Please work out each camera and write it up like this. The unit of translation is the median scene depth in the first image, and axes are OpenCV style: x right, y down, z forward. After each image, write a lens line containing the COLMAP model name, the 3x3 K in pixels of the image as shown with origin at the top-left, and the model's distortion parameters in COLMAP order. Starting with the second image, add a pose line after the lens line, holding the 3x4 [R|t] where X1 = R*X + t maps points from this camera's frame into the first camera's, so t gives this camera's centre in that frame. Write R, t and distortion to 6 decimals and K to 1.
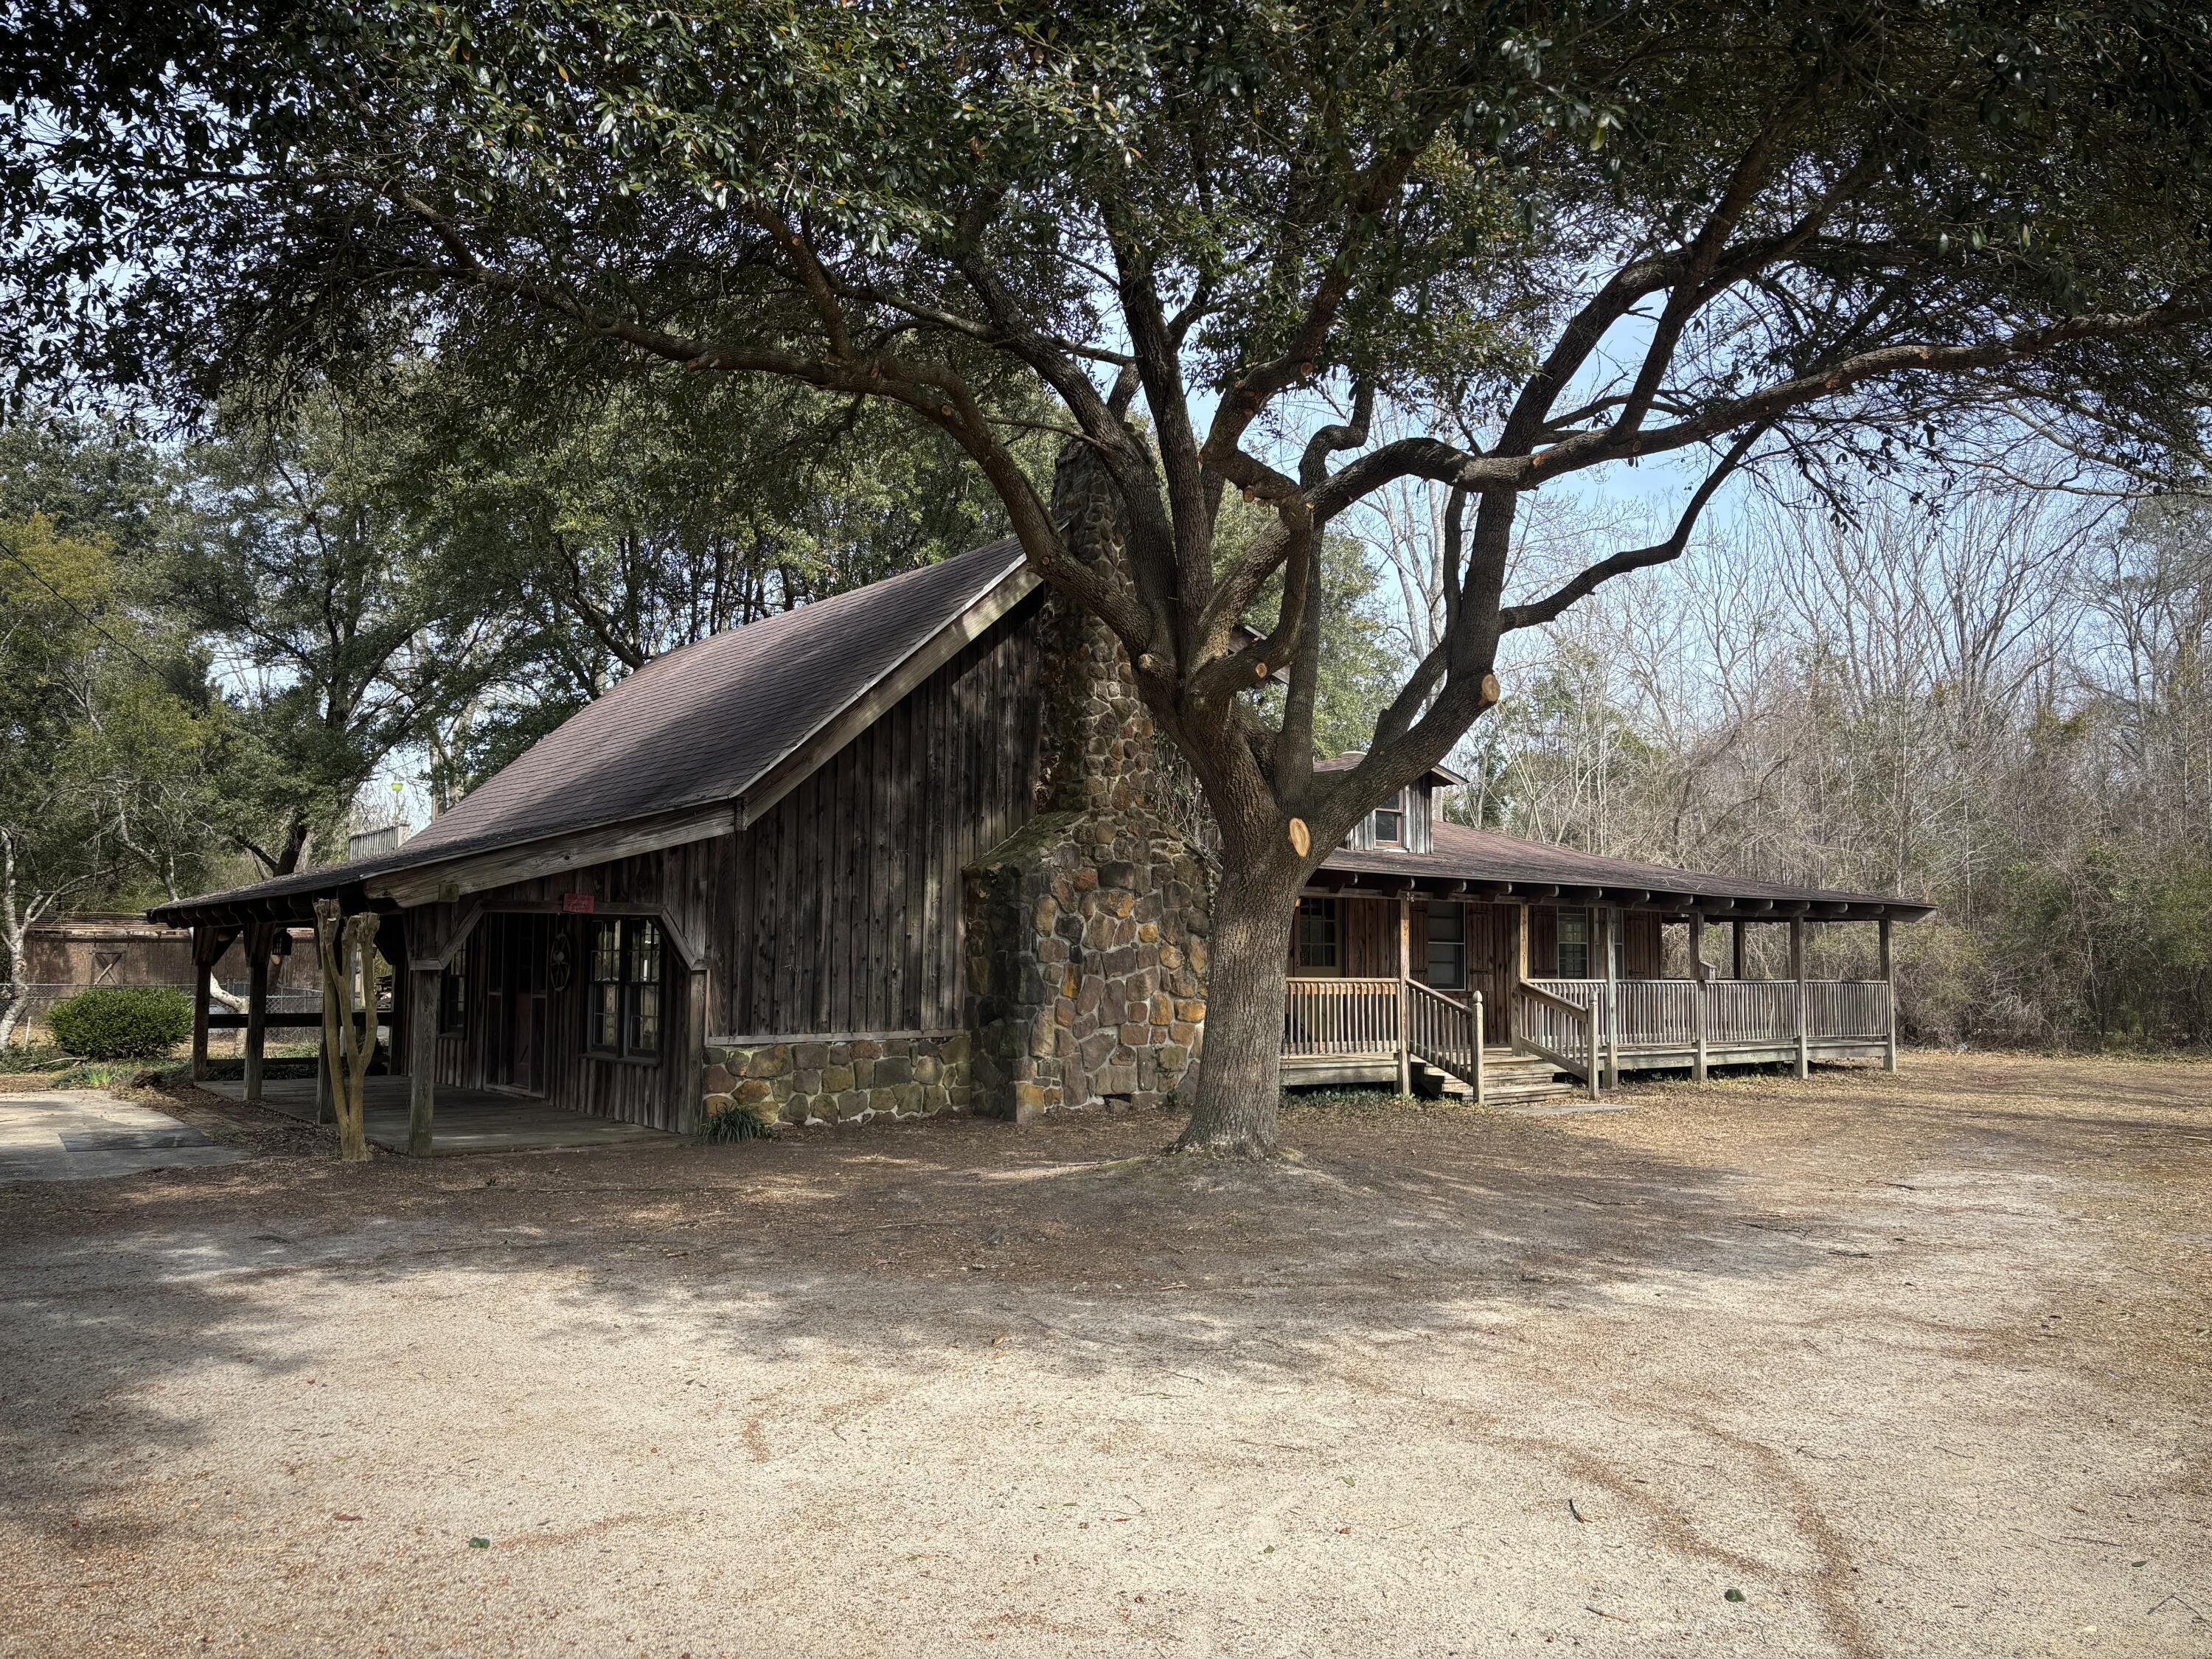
lens RADIAL K [[1681.7, 0, 1106.0], [0, 1681.7, 829.5], [0, 0, 1]] dist [0.008597, -0.001212]
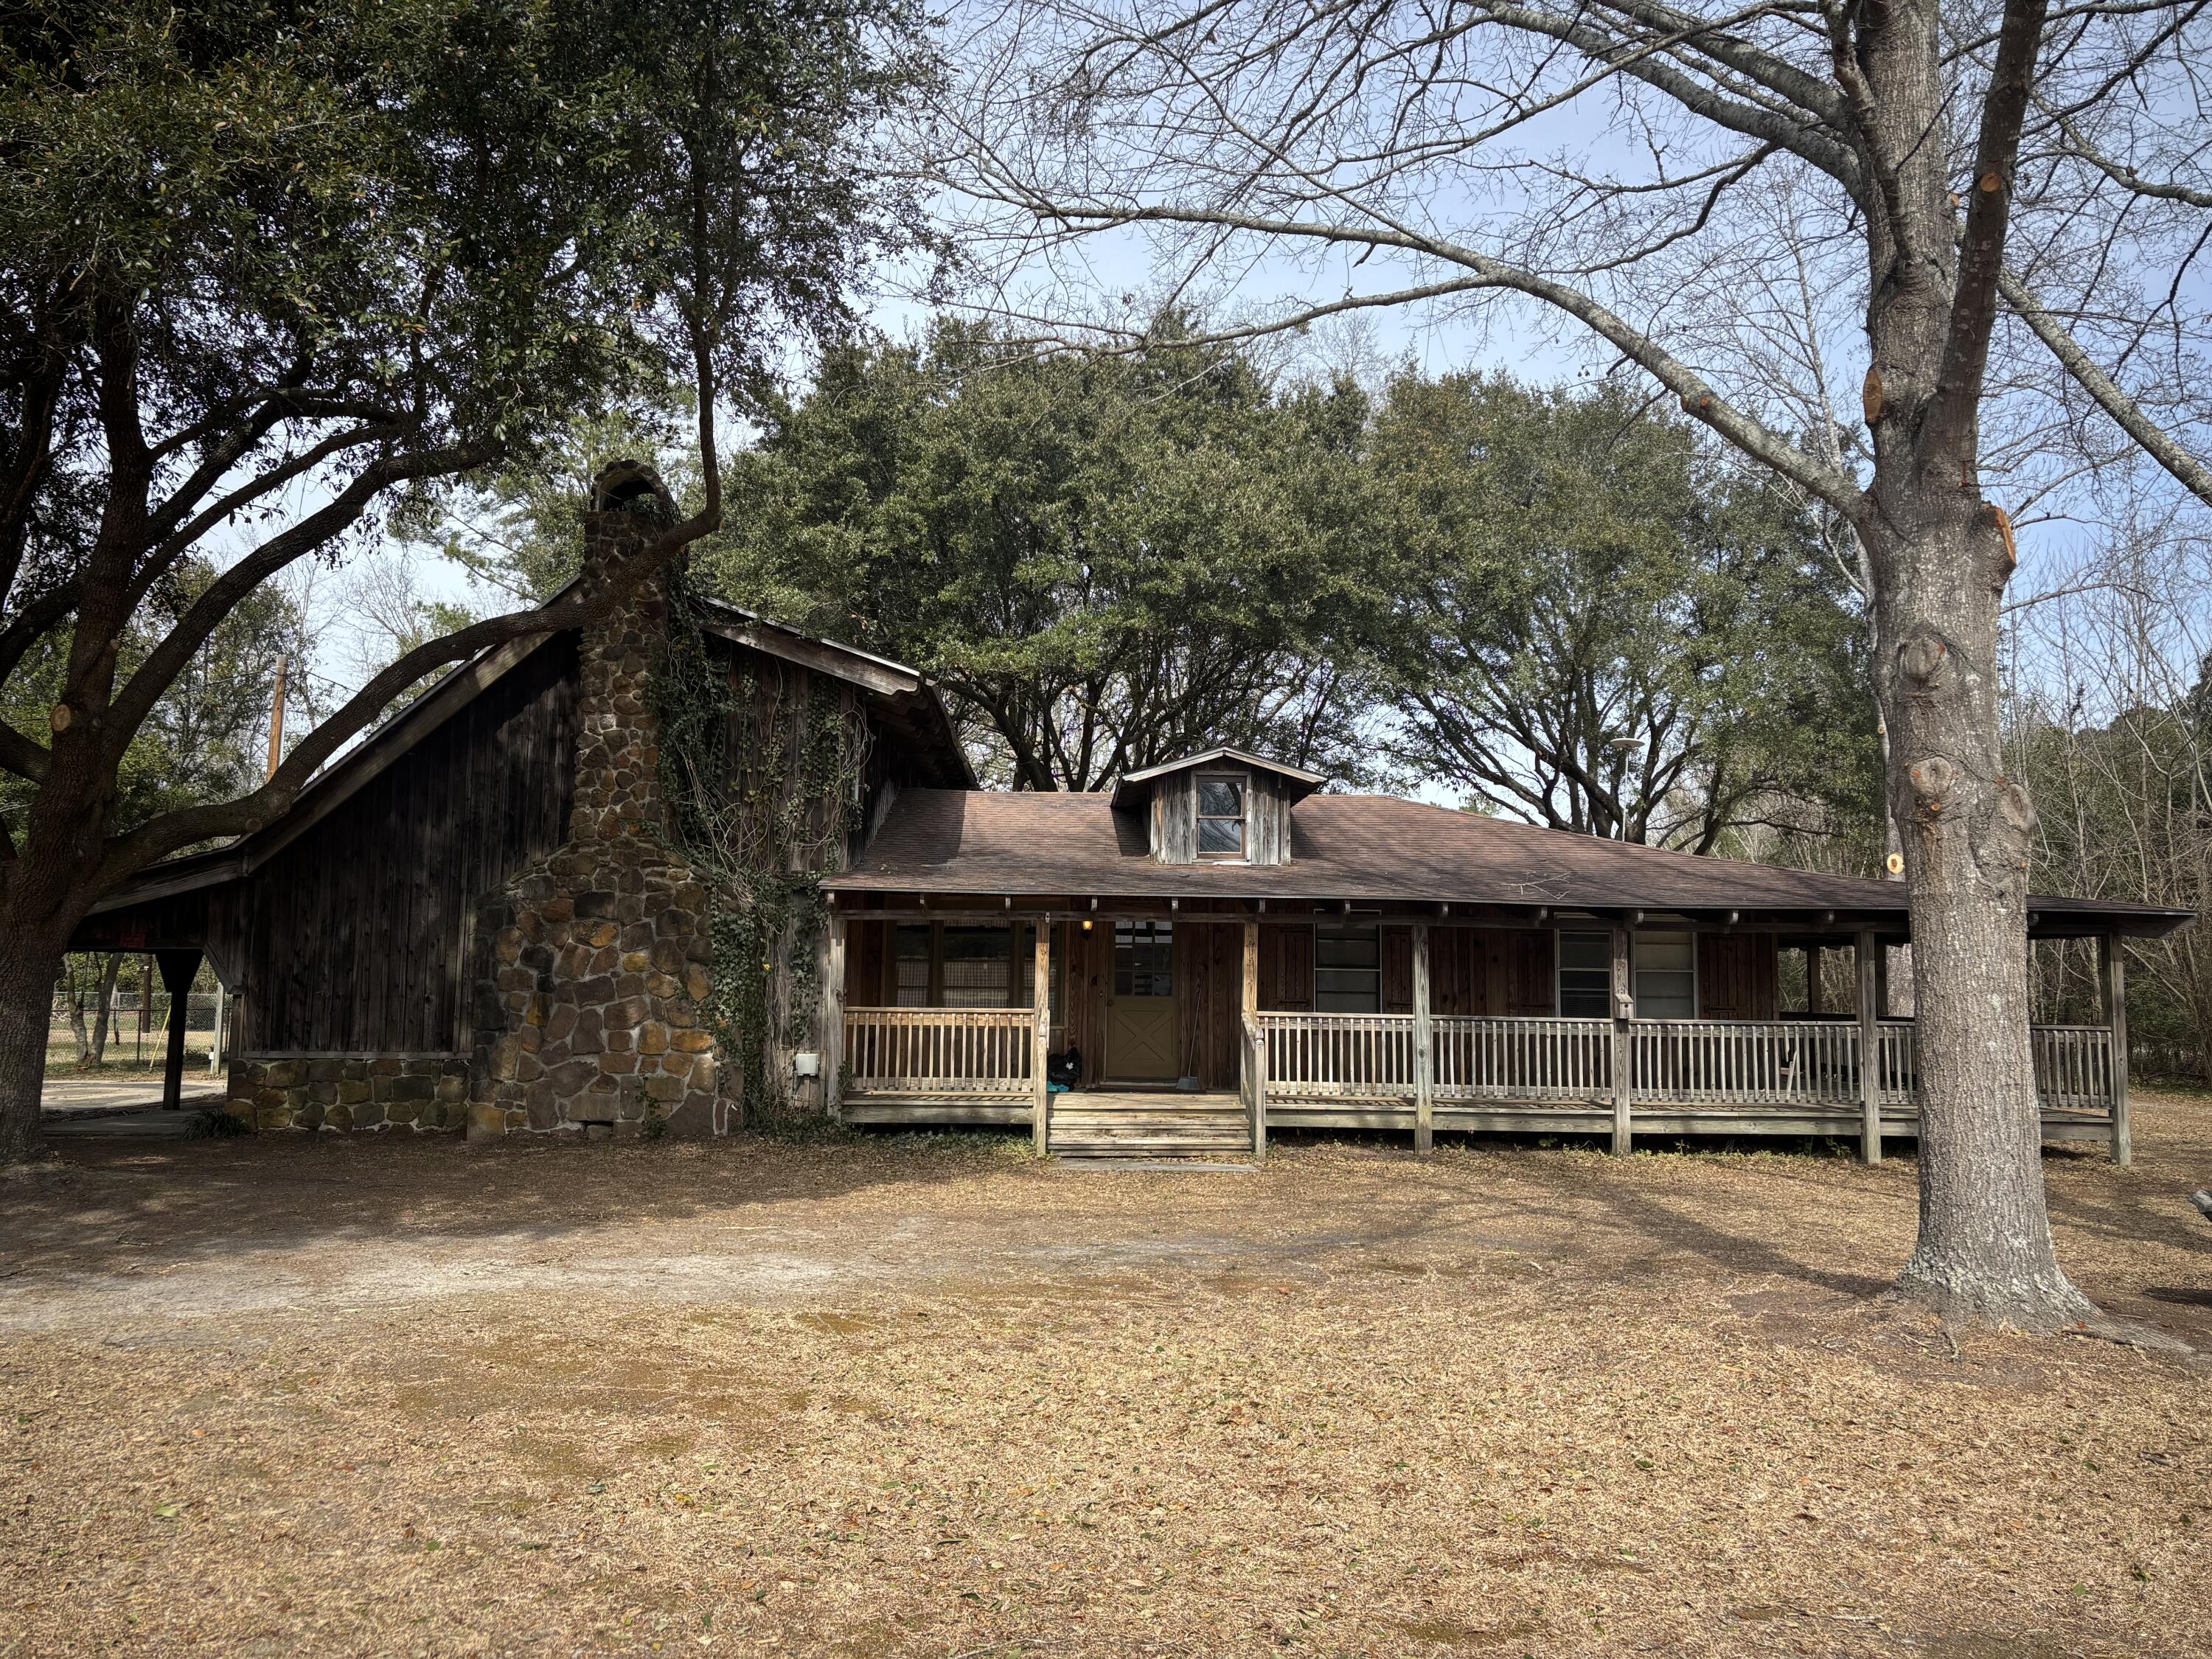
lens RADIAL K [[1681.7, 0, 1106.0], [0, 1681.7, 829.5], [0, 0, 1]] dist [0.008597, -0.001212]
pose [[0.796836, -0.044502, -0.602554, 0.863664], [0.043766, 0.998915, -0.015898, 0.011295], [0.602608, -0.013703, 0.797920, 0.373671]]
